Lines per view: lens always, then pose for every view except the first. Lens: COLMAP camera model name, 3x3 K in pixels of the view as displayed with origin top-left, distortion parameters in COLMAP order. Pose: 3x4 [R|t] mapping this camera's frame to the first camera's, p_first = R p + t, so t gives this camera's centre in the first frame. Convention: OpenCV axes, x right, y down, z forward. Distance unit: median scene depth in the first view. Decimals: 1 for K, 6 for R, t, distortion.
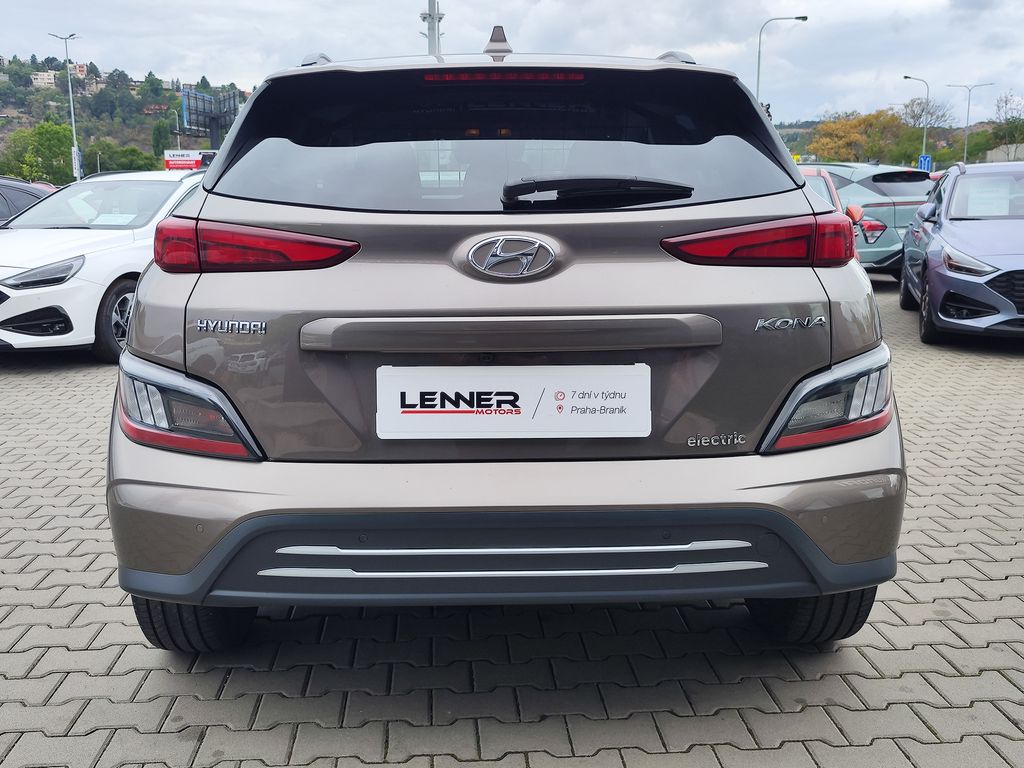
lens RADIAL K [[989.5, 0, 493.5], [0, 989.5, 391.9], [0, 0, 1]] dist [0.001389, 0.000000]
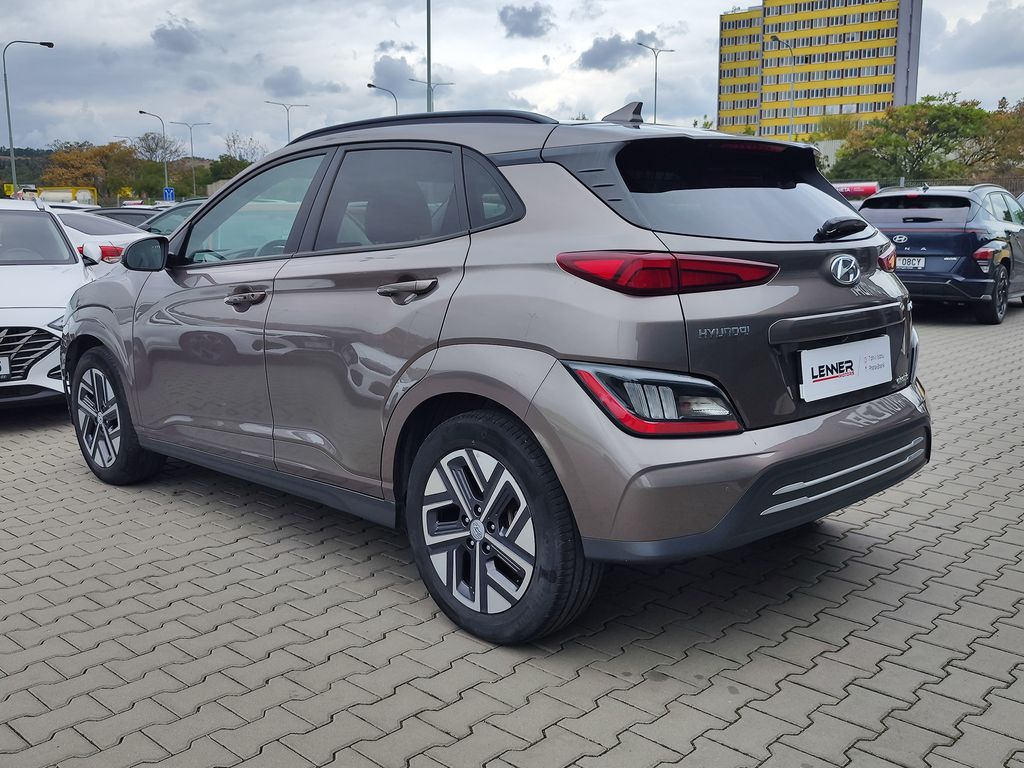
lens RADIAL K [[989.5, 0, 533.0], [0, 989.5, 392.0], [0, 0, 1]] dist [0.001389, 0.000000]
pose [[0.721338, -0.119170, 0.682254, -1.110420], [0.140053, 0.989833, 0.024819, -0.046551], [-0.678275, 0.077649, 0.730694, 0.181707]]
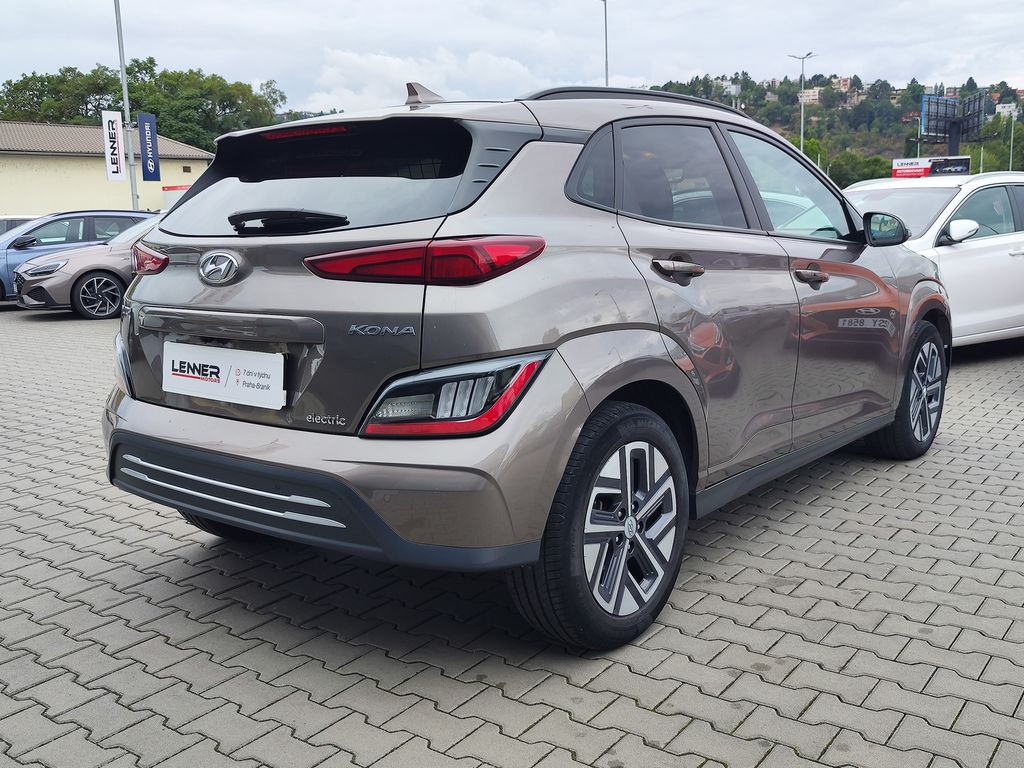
lens RADIAL K [[989.5, 0, 506.3], [0, 989.5, 391.6], [0, 0, 1]] dist [0.001389, 0.000000]
pose [[0.764877, 0.099730, -0.636409, 0.985893], [-0.105824, 0.993974, 0.028577, -0.038332], [0.635424, 0.045489, 0.770822, 0.151848]]
